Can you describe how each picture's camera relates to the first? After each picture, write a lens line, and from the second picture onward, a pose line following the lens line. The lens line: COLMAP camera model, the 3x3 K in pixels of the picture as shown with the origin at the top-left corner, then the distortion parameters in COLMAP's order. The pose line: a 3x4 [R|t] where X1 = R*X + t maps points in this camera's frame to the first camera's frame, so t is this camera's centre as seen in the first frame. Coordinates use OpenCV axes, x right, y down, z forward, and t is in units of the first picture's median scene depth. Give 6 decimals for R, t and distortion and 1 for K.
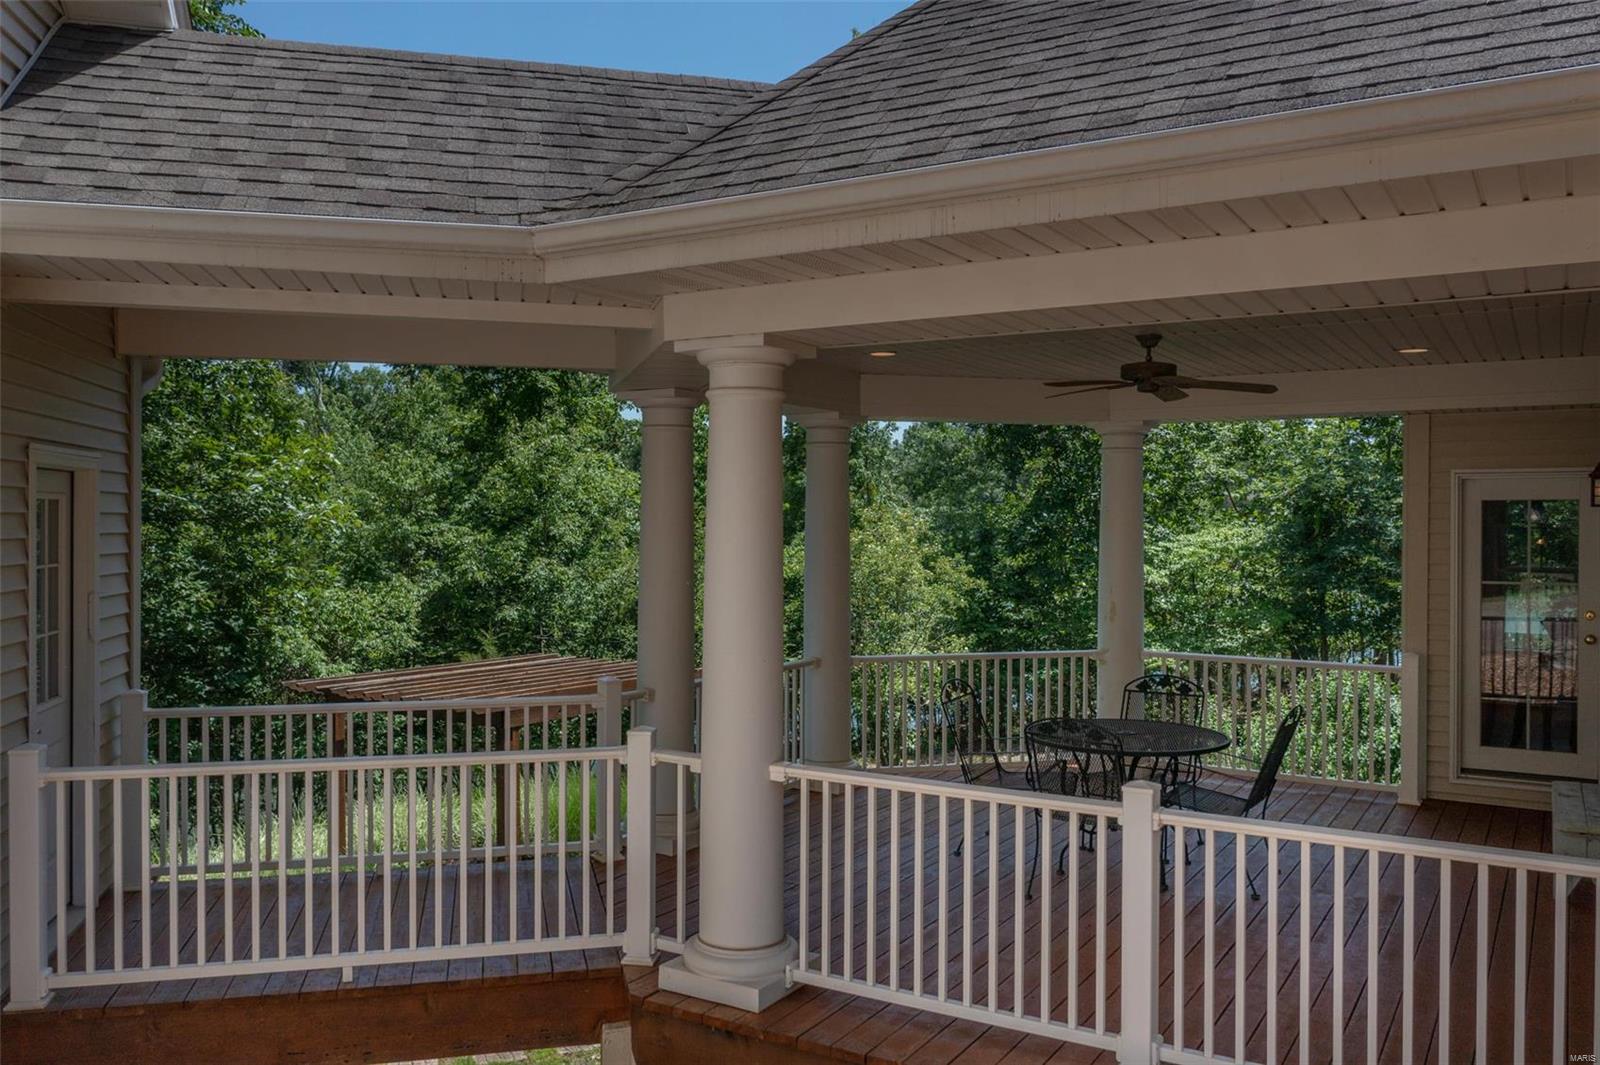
lens RADIAL K [[1282.7, 0, 800.0], [0, 1282.7, 532.5], [0, 0, 1]] dist [-0.004898, 0.004410]
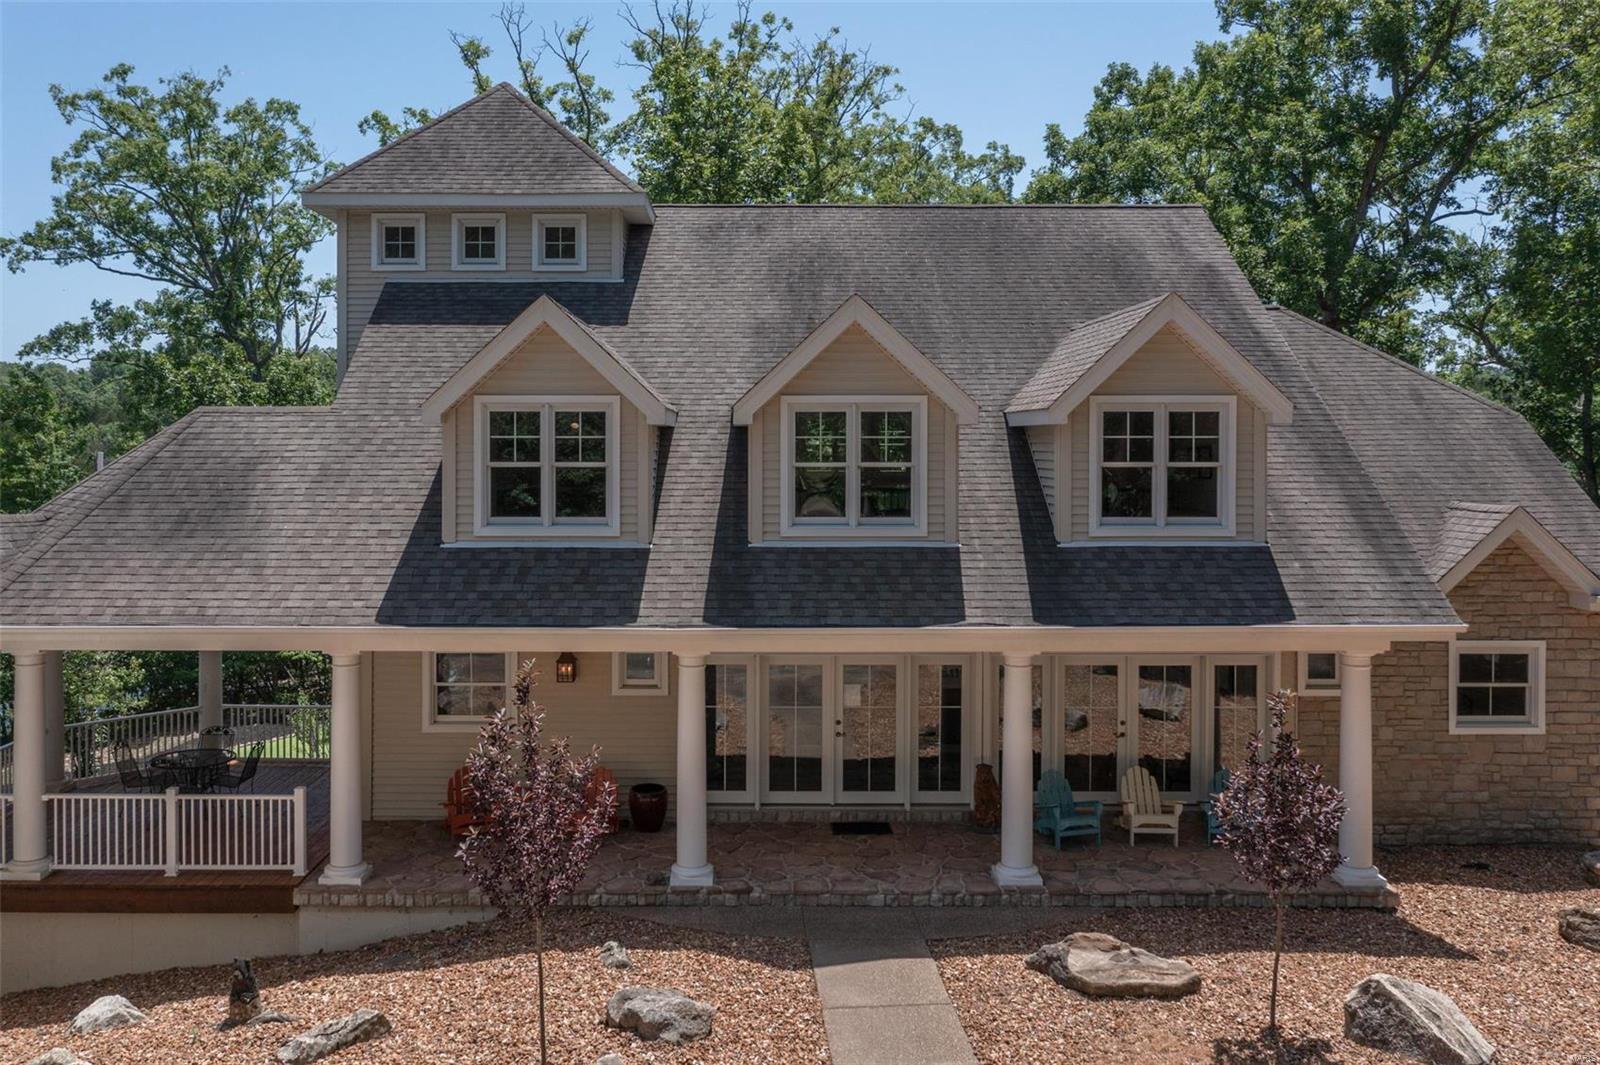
lens RADIAL K [[1326.5, 0, 729.3], [0, 1326.5, 451.5], [0, 0, 1]] dist [-0.013761, 0.009739]
pose [[0.863692, -0.006849, 0.503973, -0.185979], [0.010470, 0.999936, -0.004353, -0.574675], [-0.503911, 0.009036, 0.863708, -2.400633]]
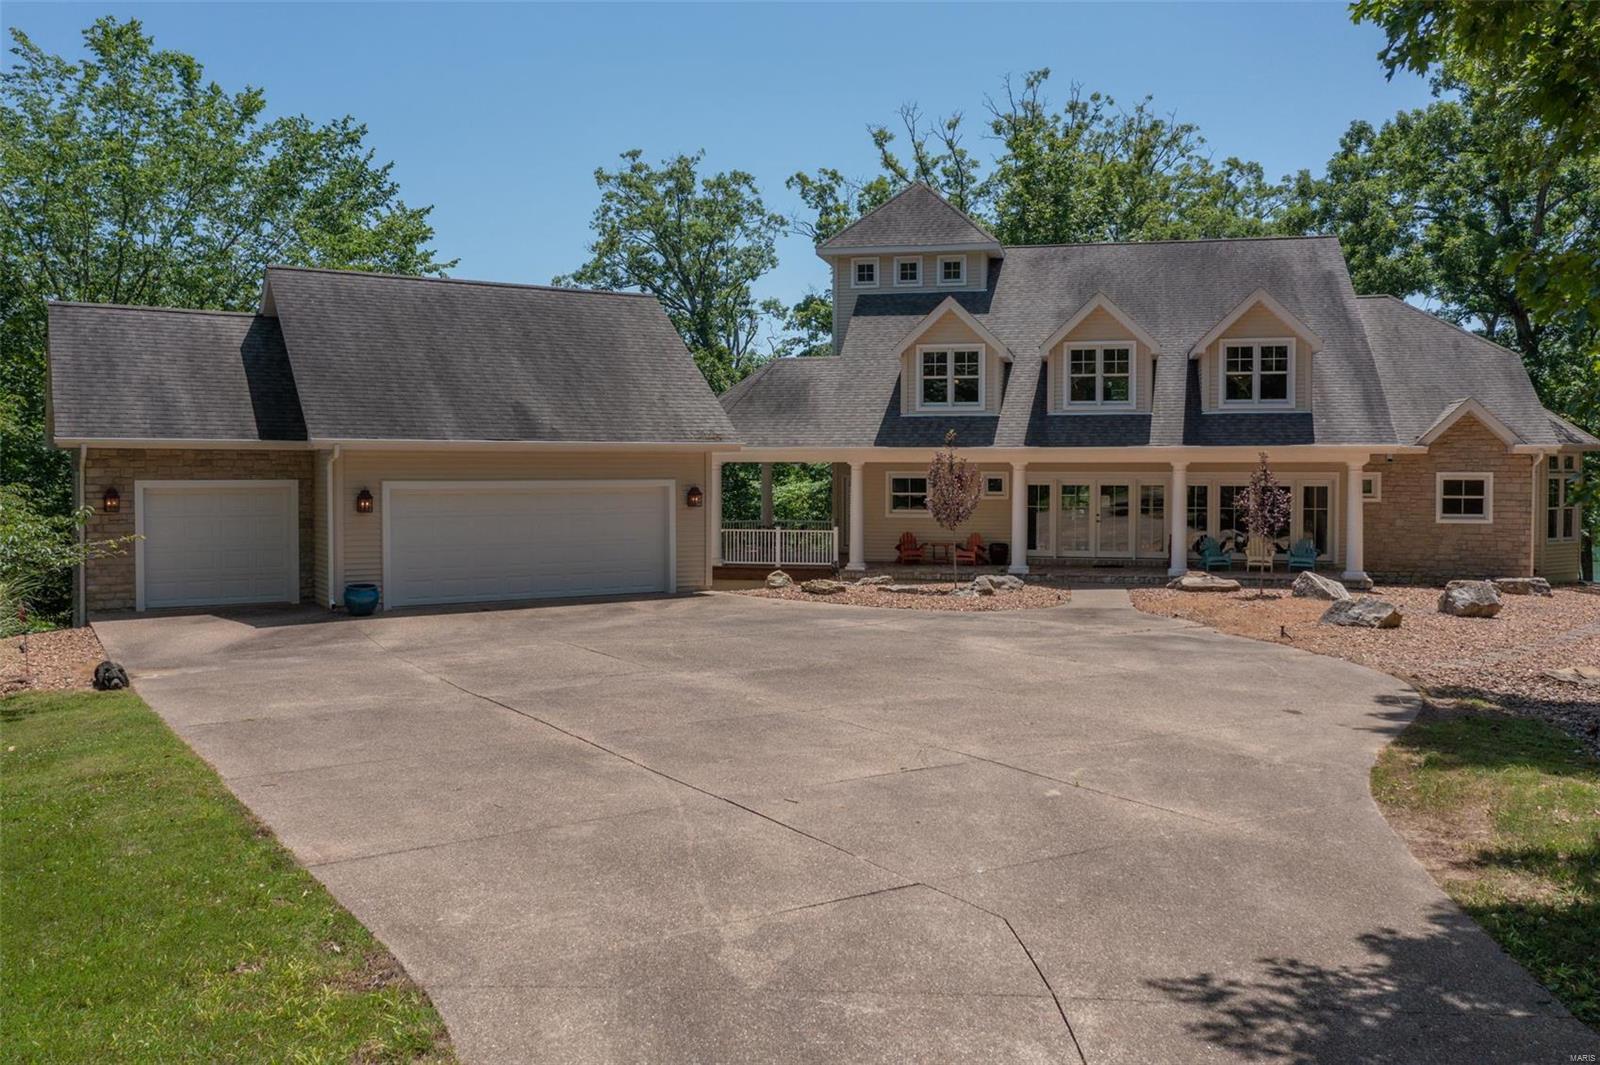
lens RADIAL K [[1322.2, 0, 807.4], [0, 1322.2, 506.3], [0, 0, 1]] dist [0.003113, -0.001825]
pose [[0.950395, -0.012709, 0.310786, -1.694194], [0.007526, 0.999812, 0.017872, -0.046729], [-0.310955, -0.014647, 0.950312, -5.488783]]
